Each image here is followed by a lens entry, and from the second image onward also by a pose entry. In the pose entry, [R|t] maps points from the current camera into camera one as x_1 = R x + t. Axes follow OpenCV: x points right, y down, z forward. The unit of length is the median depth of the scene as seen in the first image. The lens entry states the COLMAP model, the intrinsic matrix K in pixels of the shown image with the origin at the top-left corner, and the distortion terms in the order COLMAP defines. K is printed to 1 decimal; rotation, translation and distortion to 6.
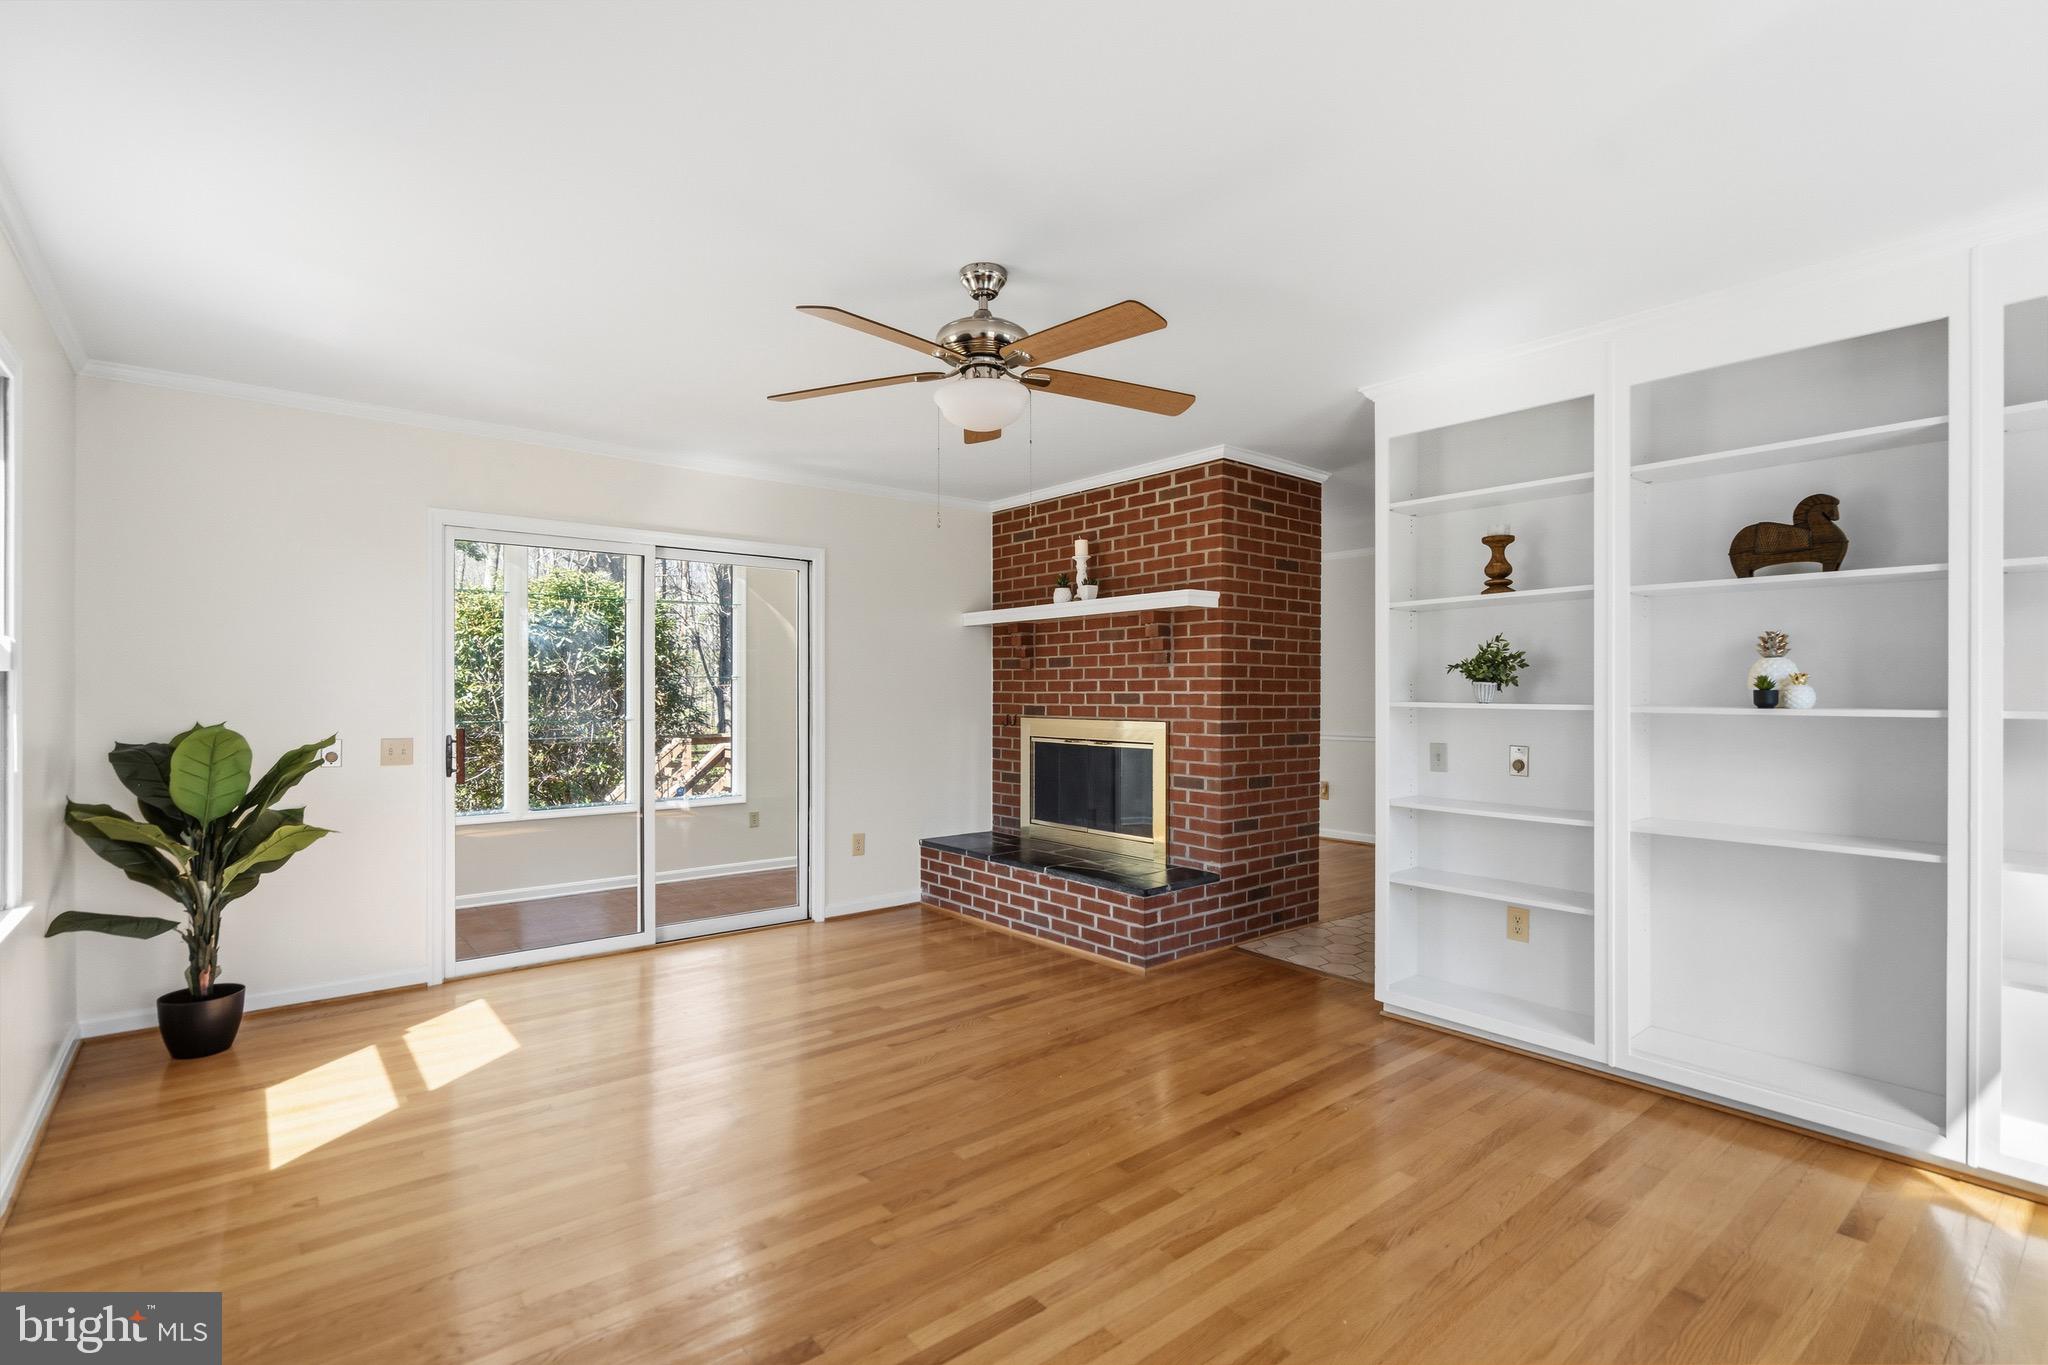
lens RADIAL K [[949.8, 0, 1020.2], [0, 949.8, 689.7], [0, 0, 1]] dist [-0.011514, -0.000265]
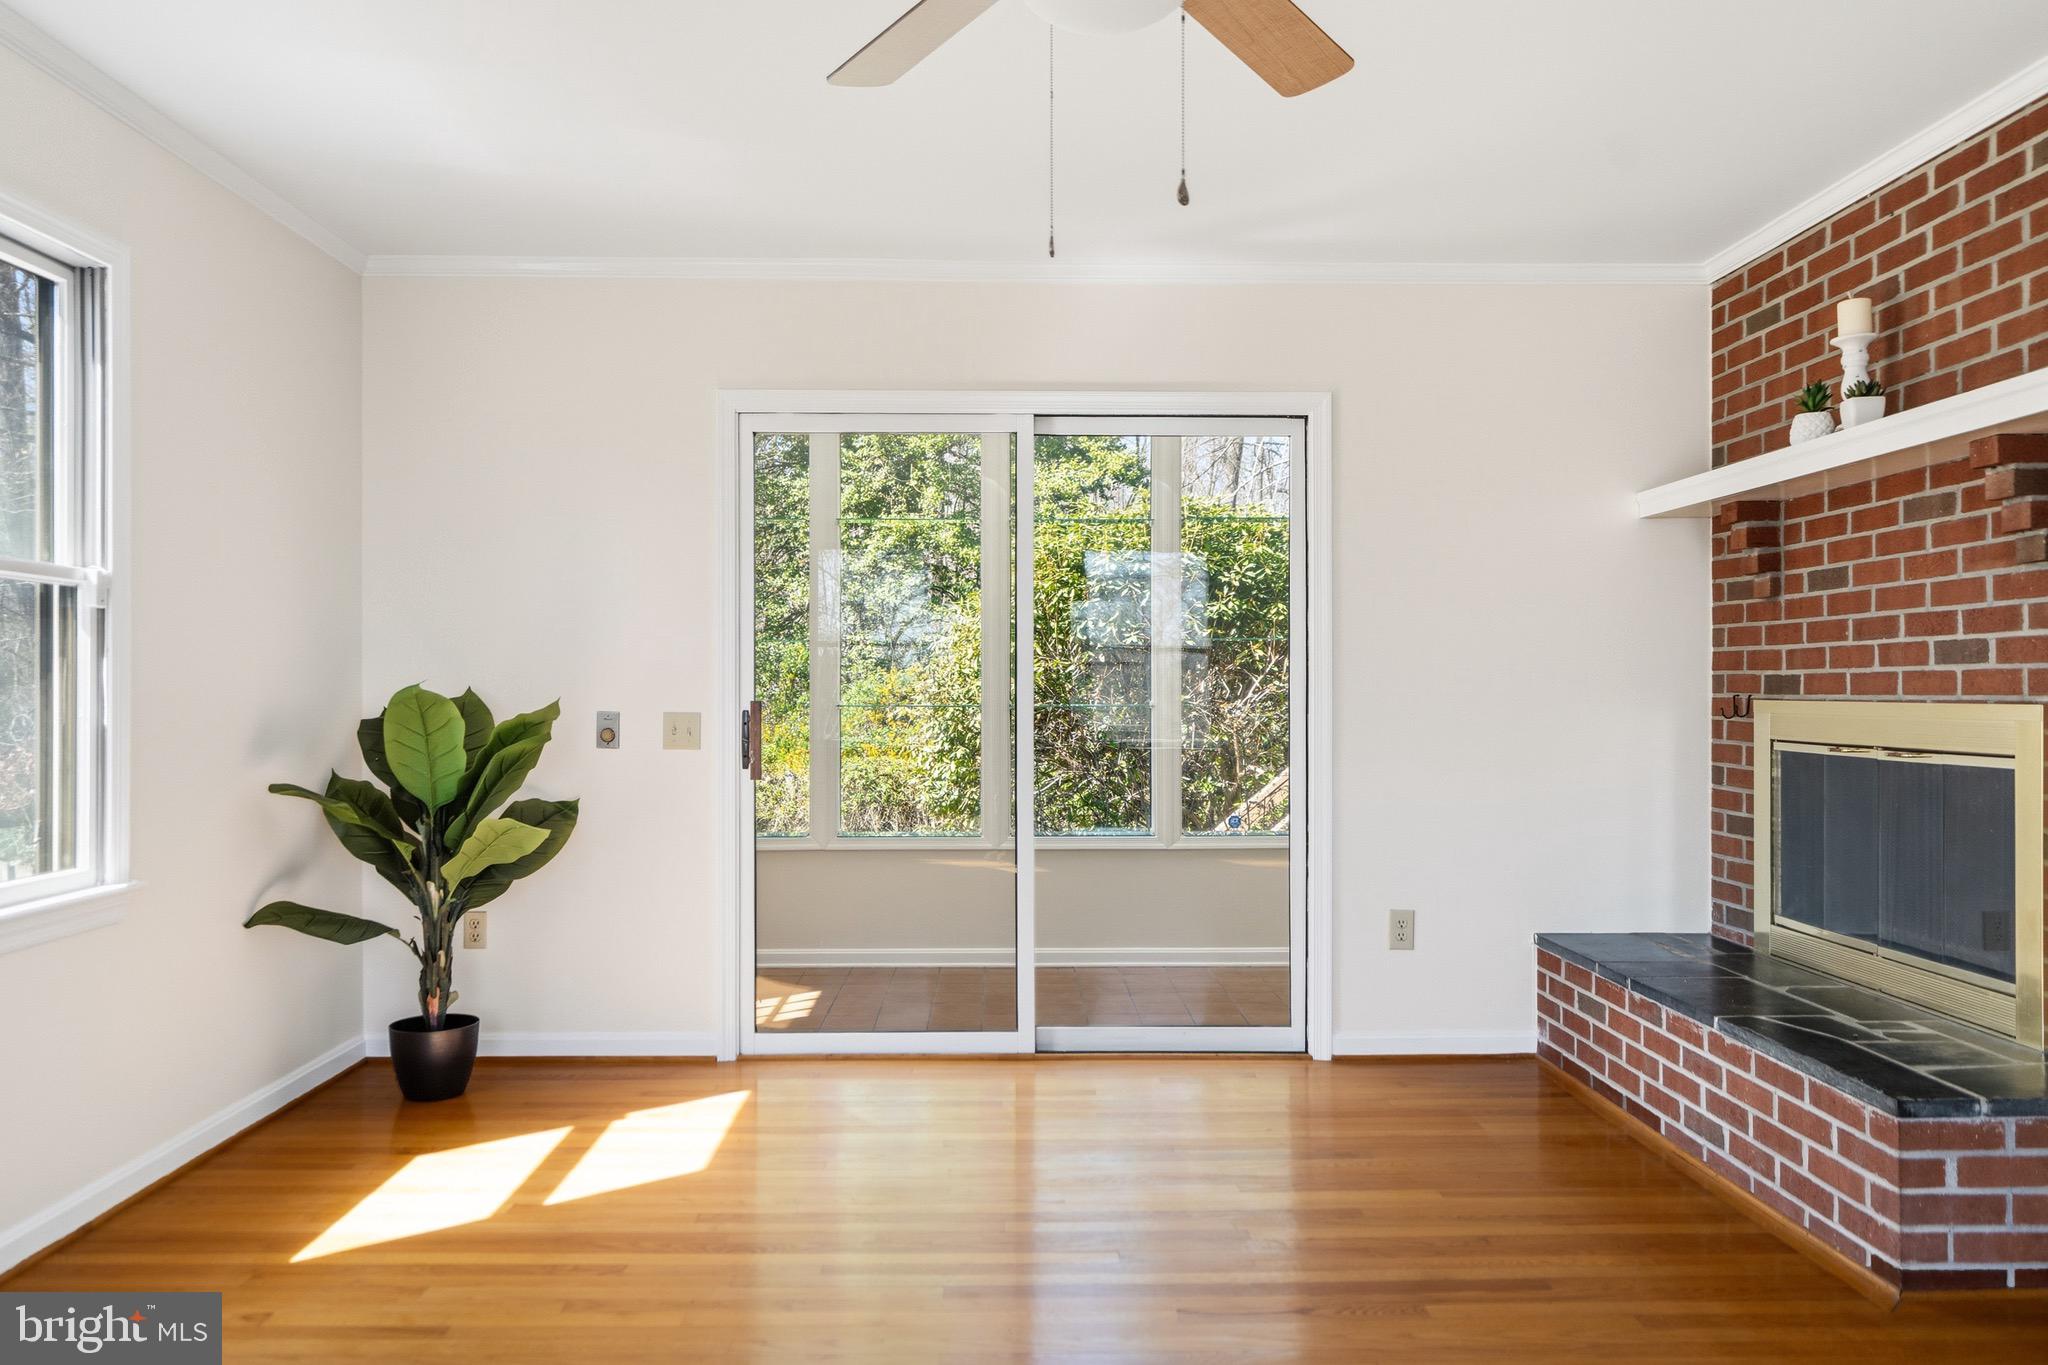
lens RADIAL K [[1470.5, 0, 1020.0], [0, 1470.5, 692.1], [0, 0, 1]] dist [-0.010179, 0.008980]
pose [[0.781821, 0.001373, -0.623501, 0.197011], [0.001360, 0.999991, 0.003908, 0.025138], [0.623501, -0.003903, 0.781813, 0.222892]]
